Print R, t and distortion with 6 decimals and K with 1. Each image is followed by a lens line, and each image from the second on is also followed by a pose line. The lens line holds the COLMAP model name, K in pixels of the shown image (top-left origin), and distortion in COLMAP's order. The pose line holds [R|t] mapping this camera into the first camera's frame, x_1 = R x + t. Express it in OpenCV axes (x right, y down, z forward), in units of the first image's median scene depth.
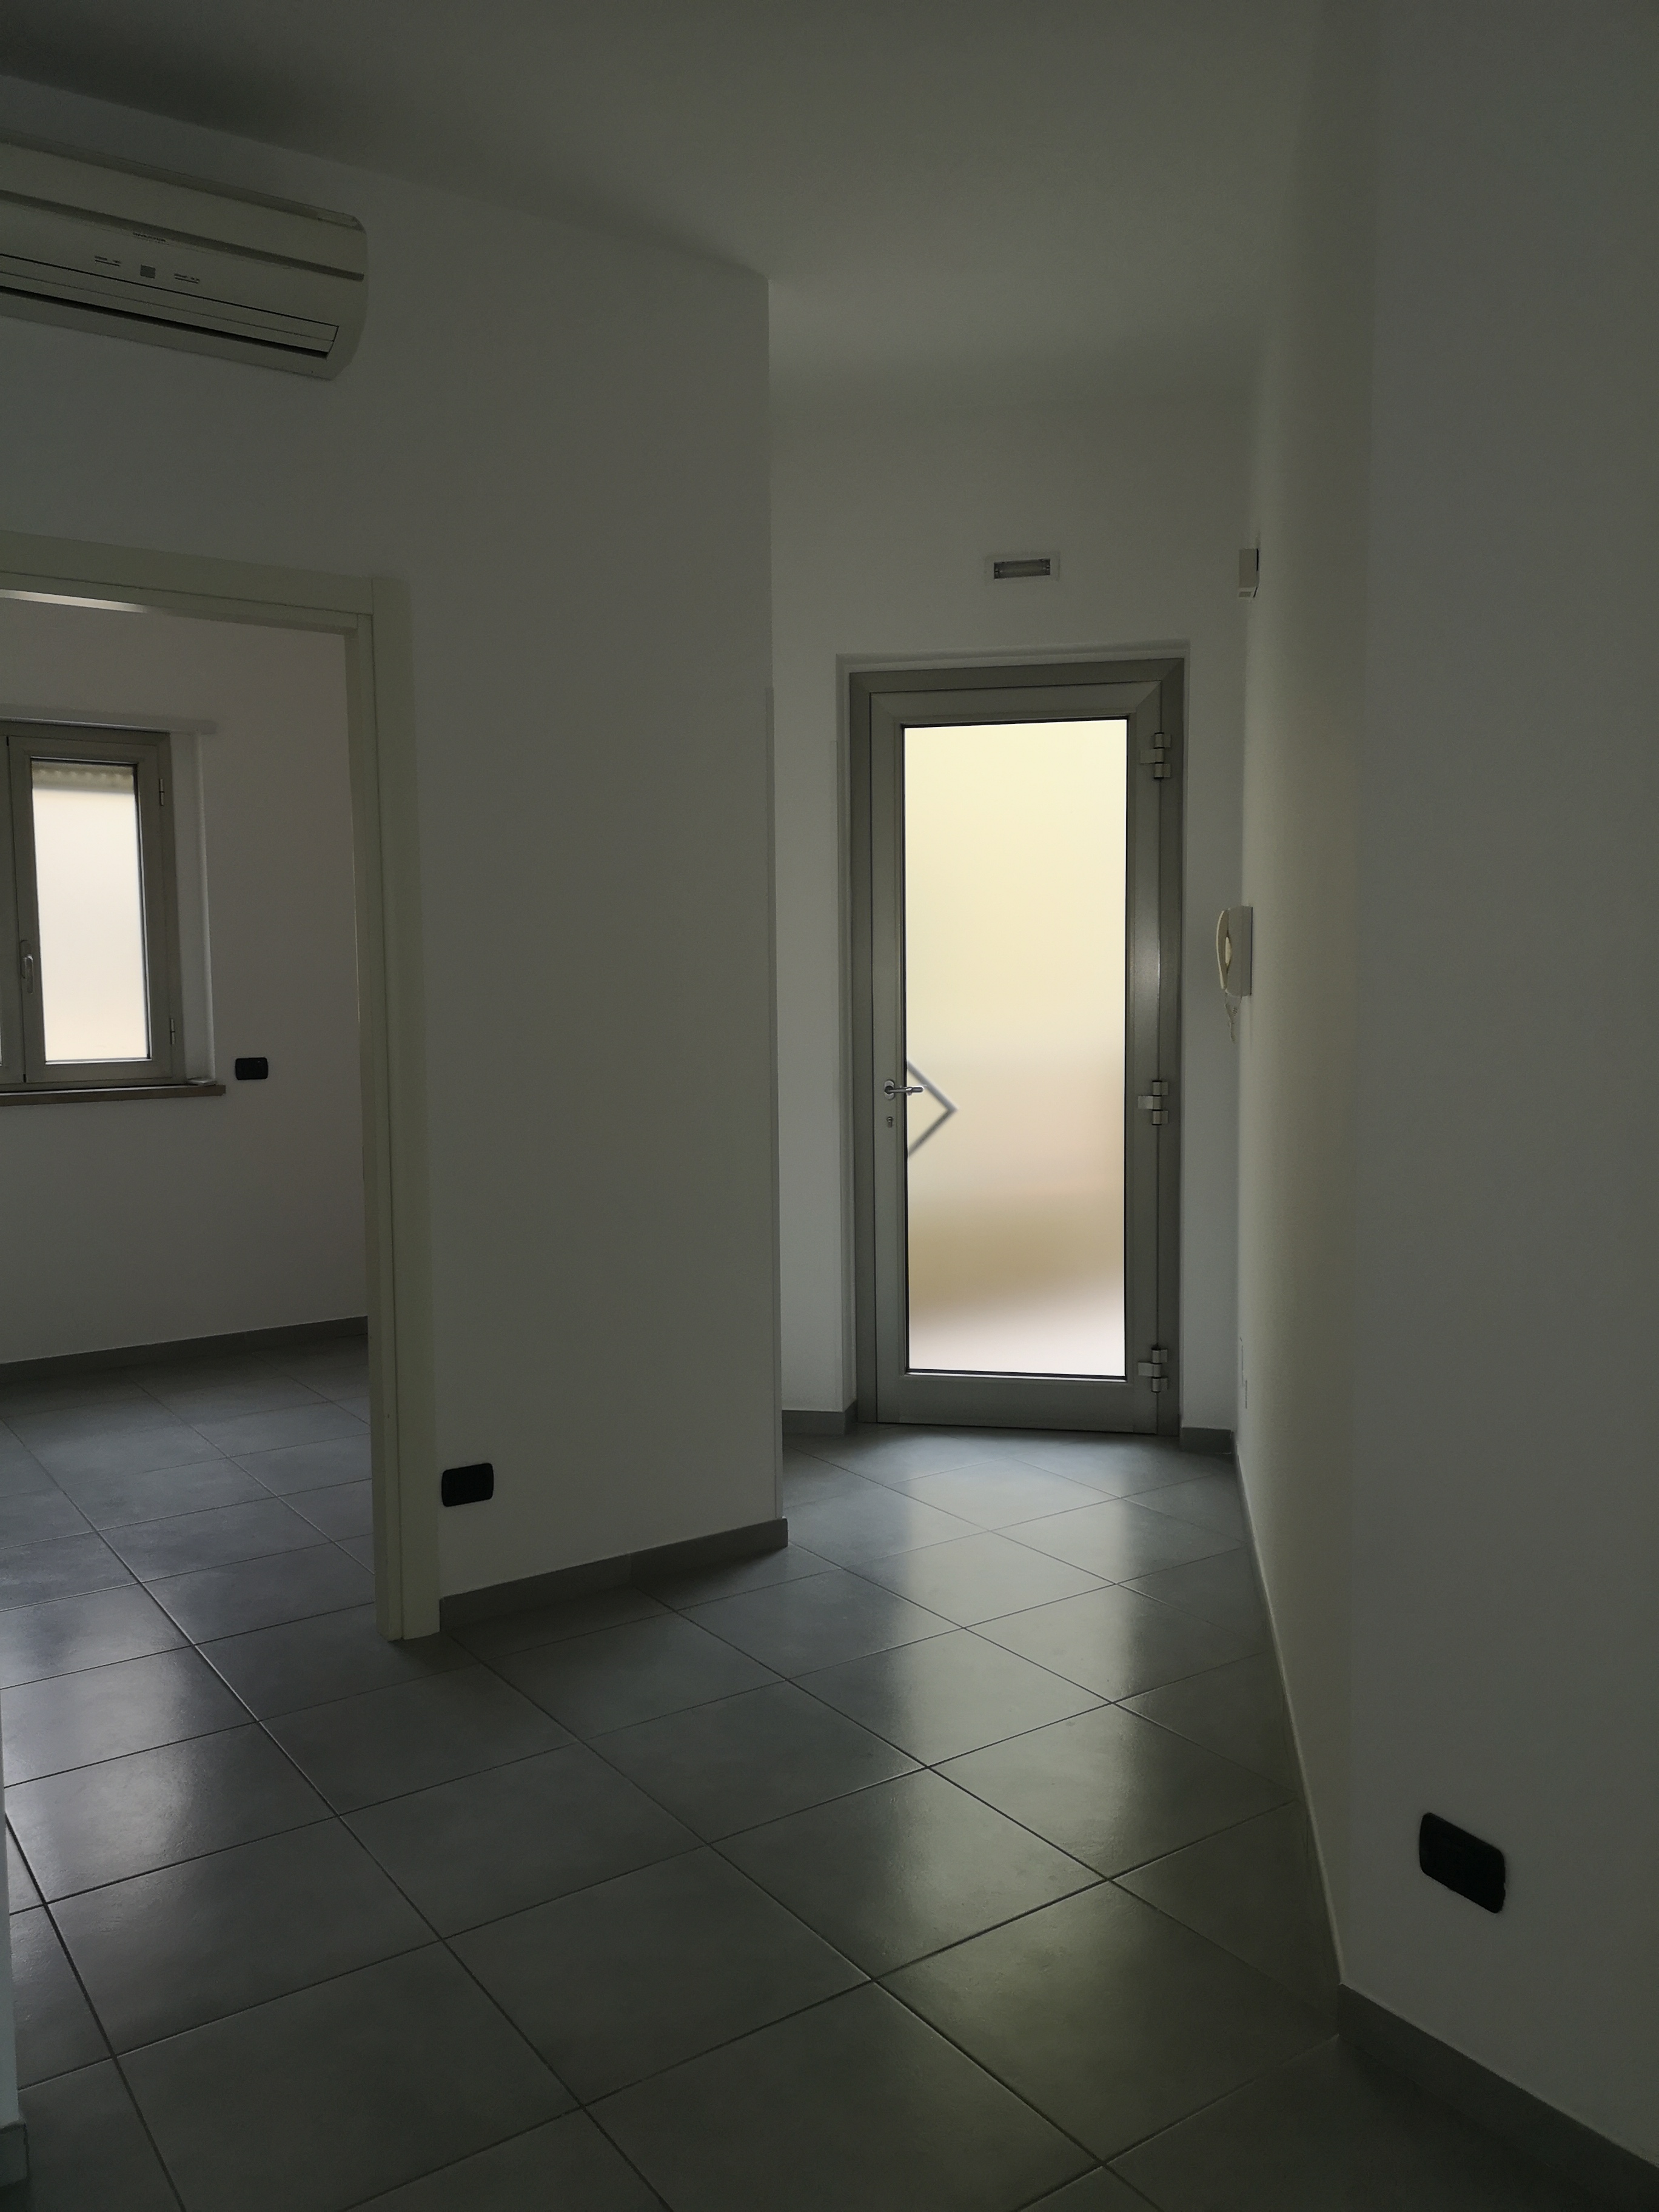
lens RADIAL K [[1714.5, 0, 828.3], [0, 1714.5, 1104.8], [0, 0, 1]] dist [0.072569, -0.070738]
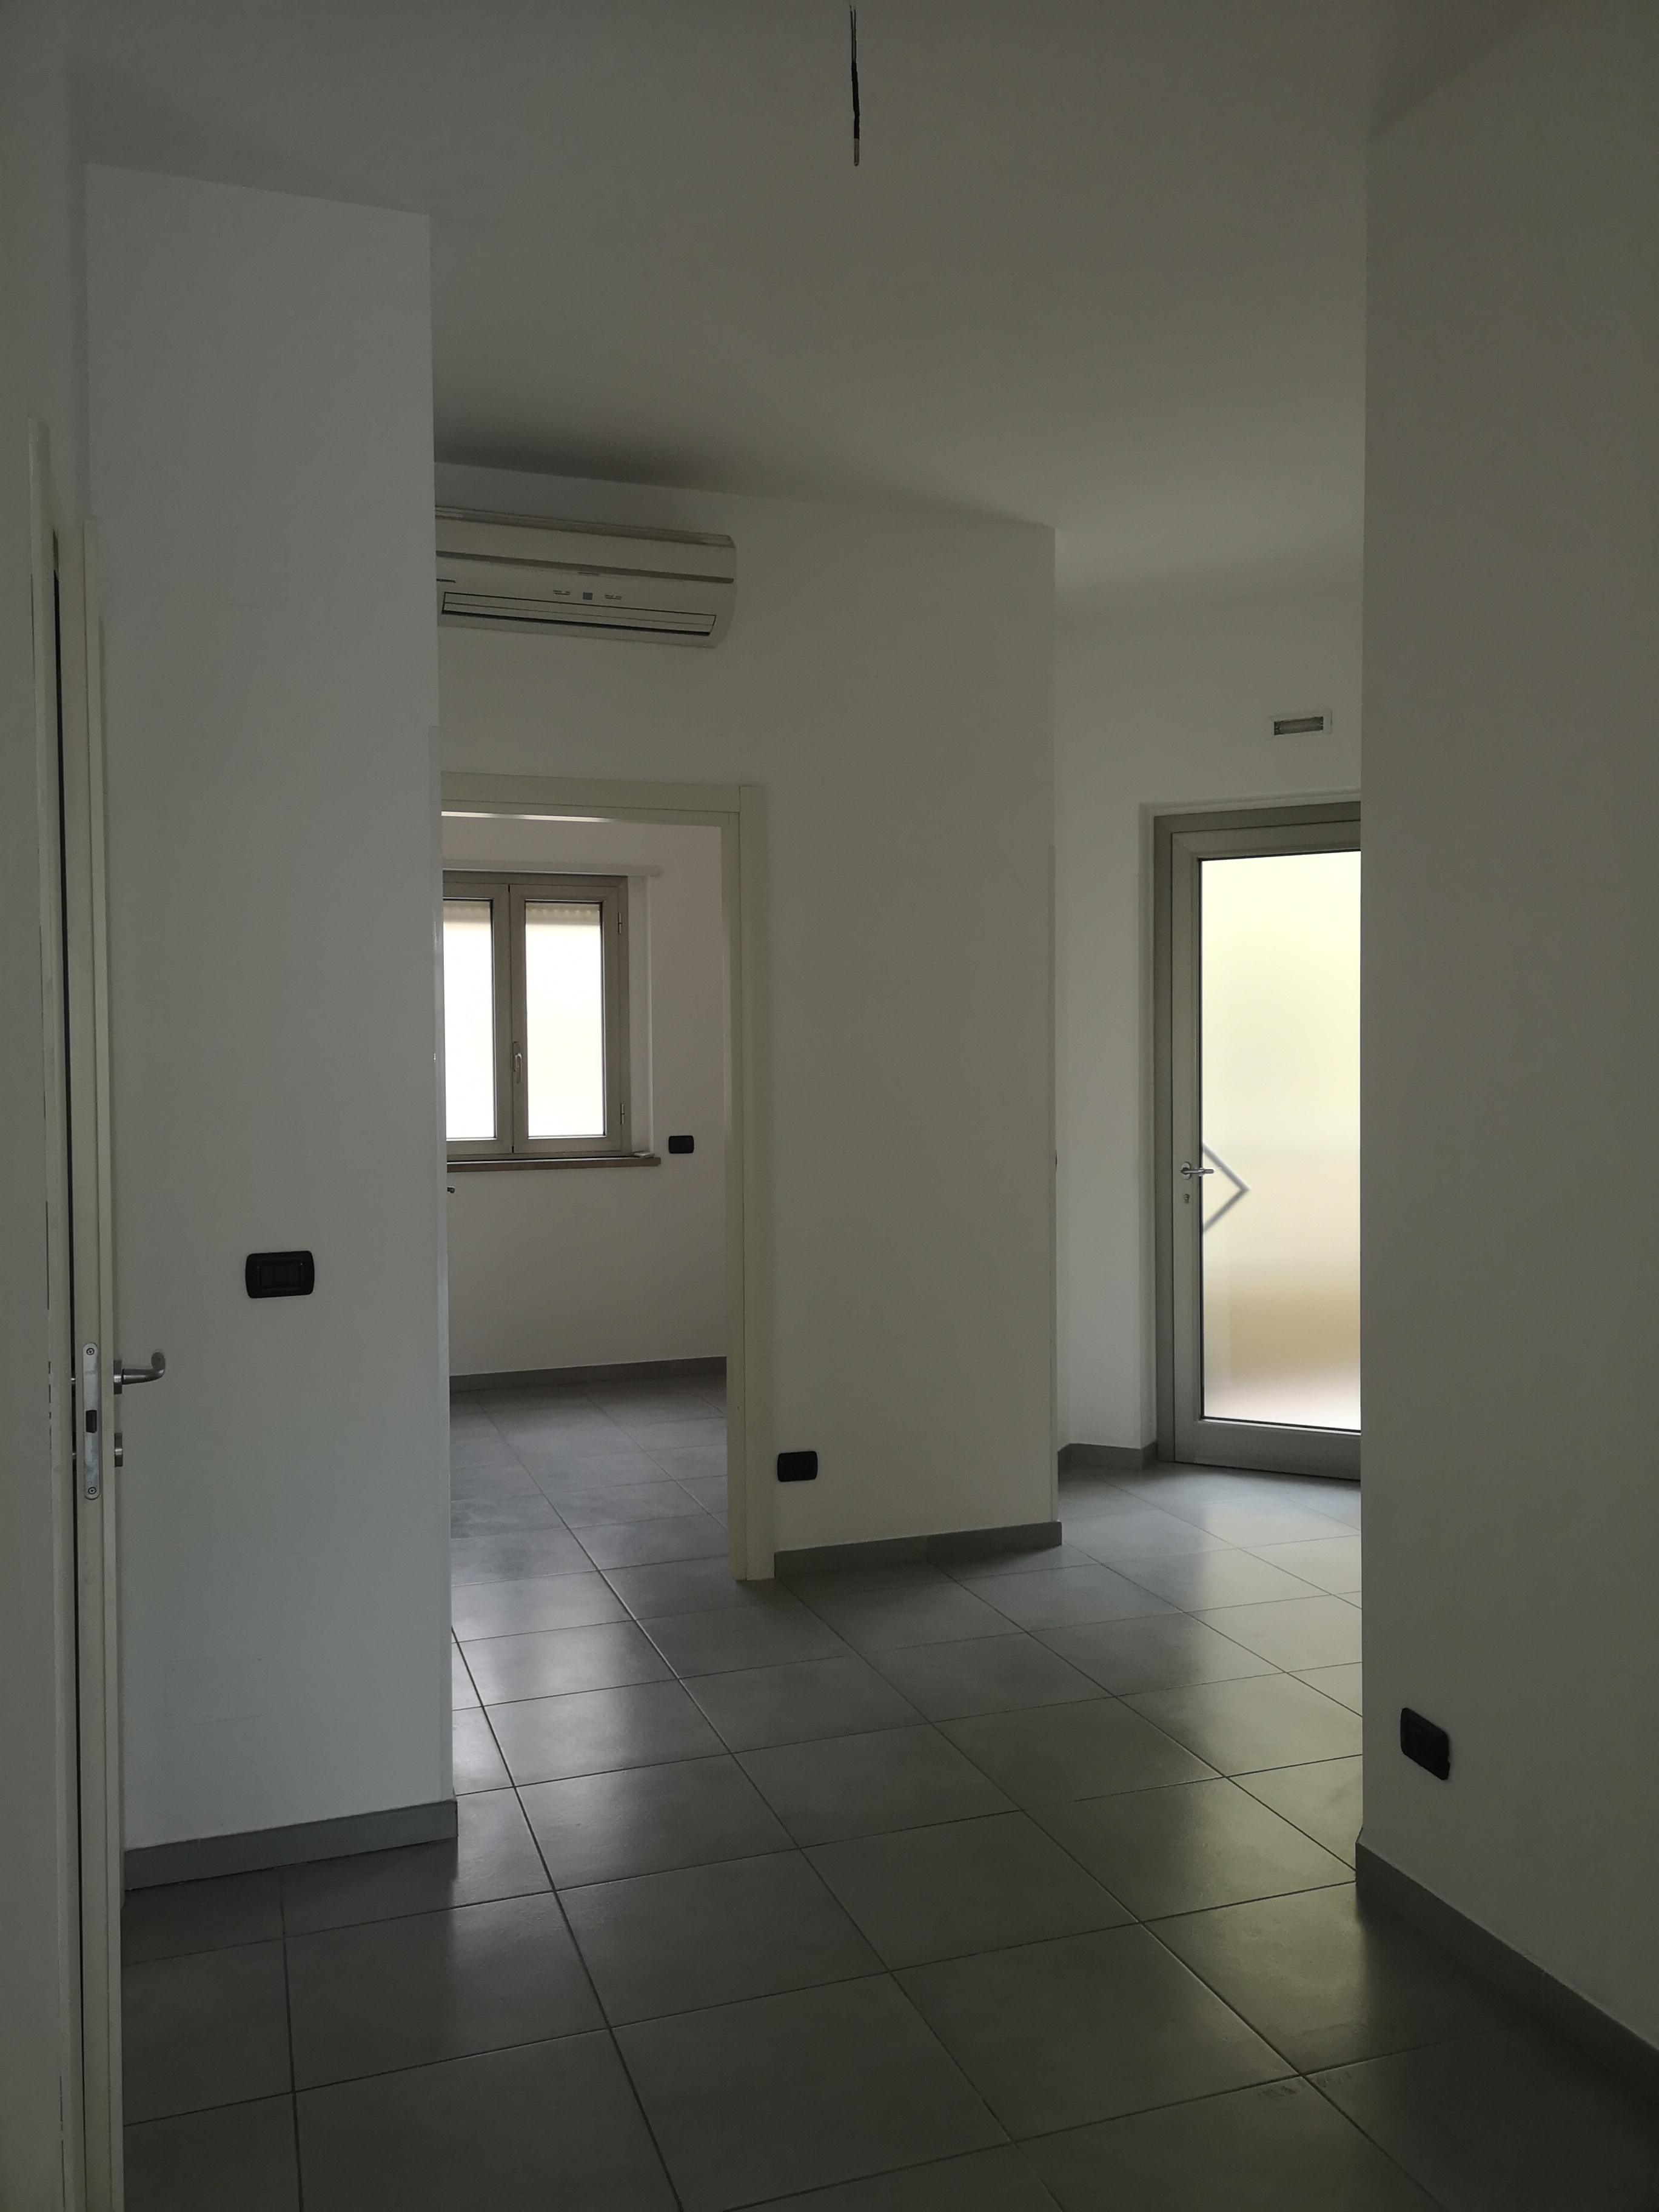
lens RADIAL K [[1714.5, 0, 827.9], [0, 1714.5, 1103.8], [0, 0, 1]] dist [0.072569, -0.070738]
pose [[0.964135, 0.008616, -0.265271, 0.113282], [-0.021361, 0.998750, -0.045196, 0.003872], [0.264550, 0.049241, 0.963114, -0.187873]]
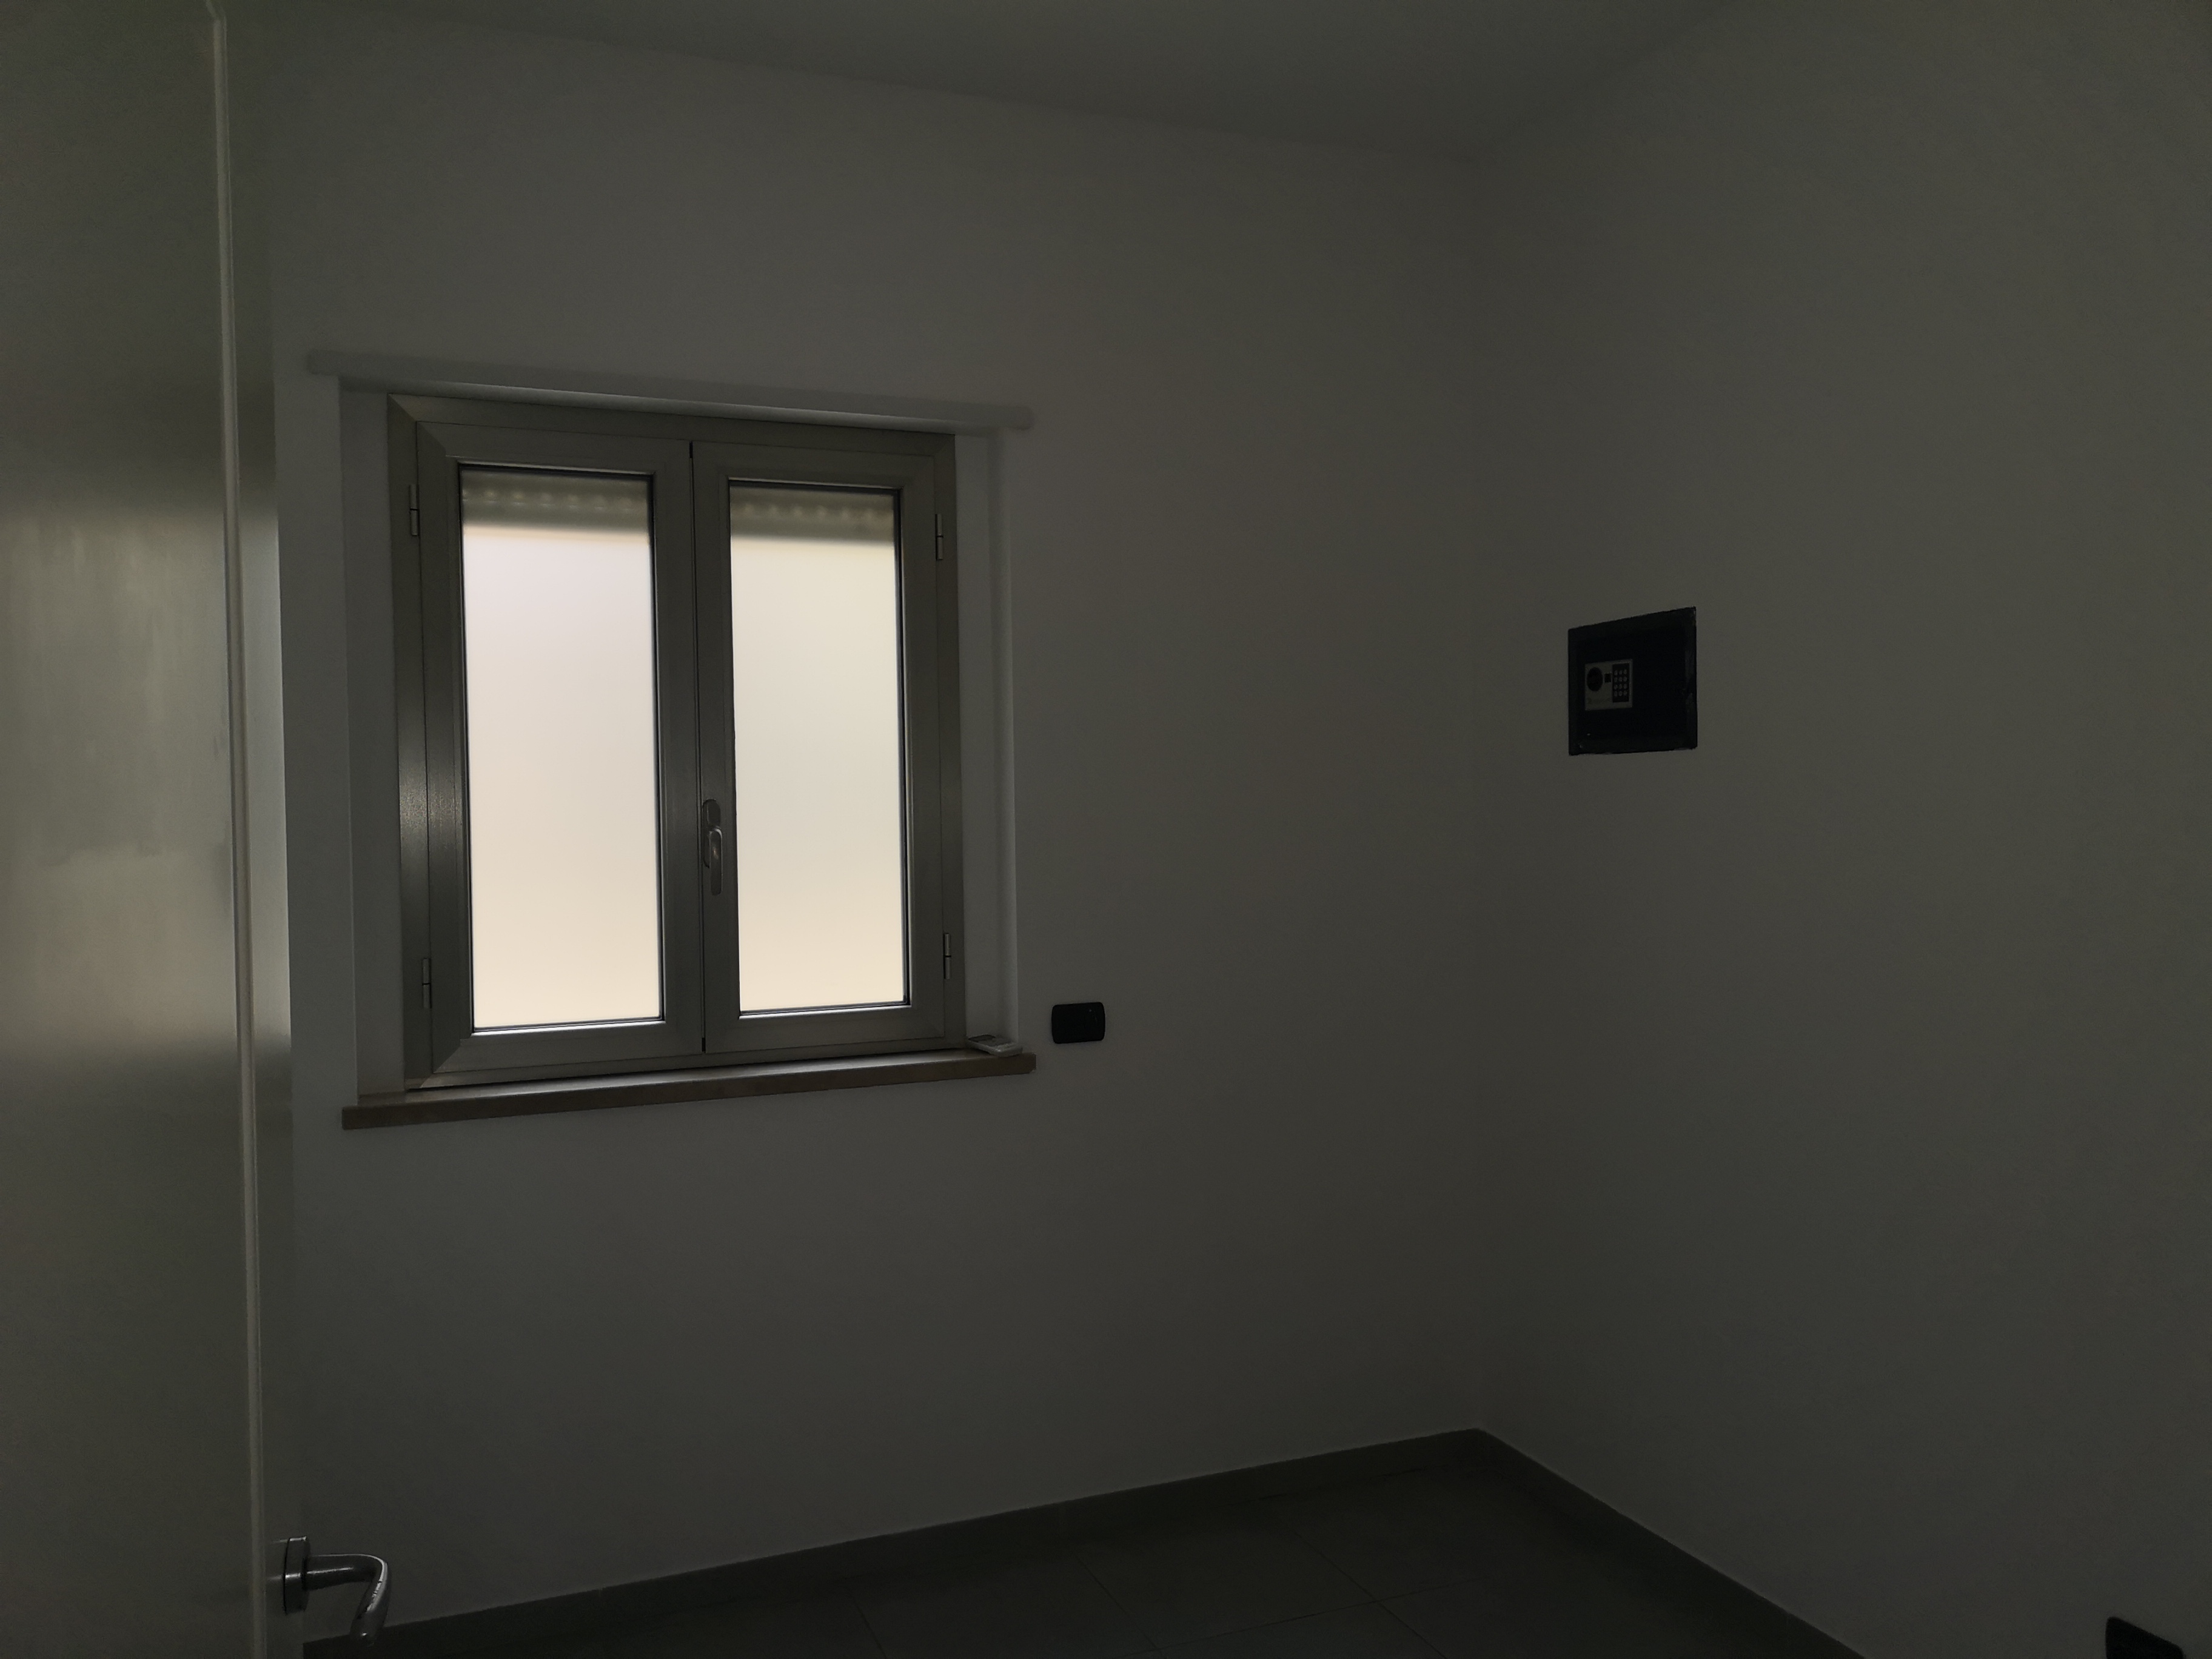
lens RADIAL K [[1714.5, 0, 1101.5], [0, 1714.5, 832.6], [0, 0, 1]] dist [0.072569, -0.070738]
pose [[0.973889, -0.006594, -0.226931, -0.251731], [-0.008811, 0.997727, -0.066805, -0.056715], [0.226856, 0.067060, 0.971617, 0.575940]]
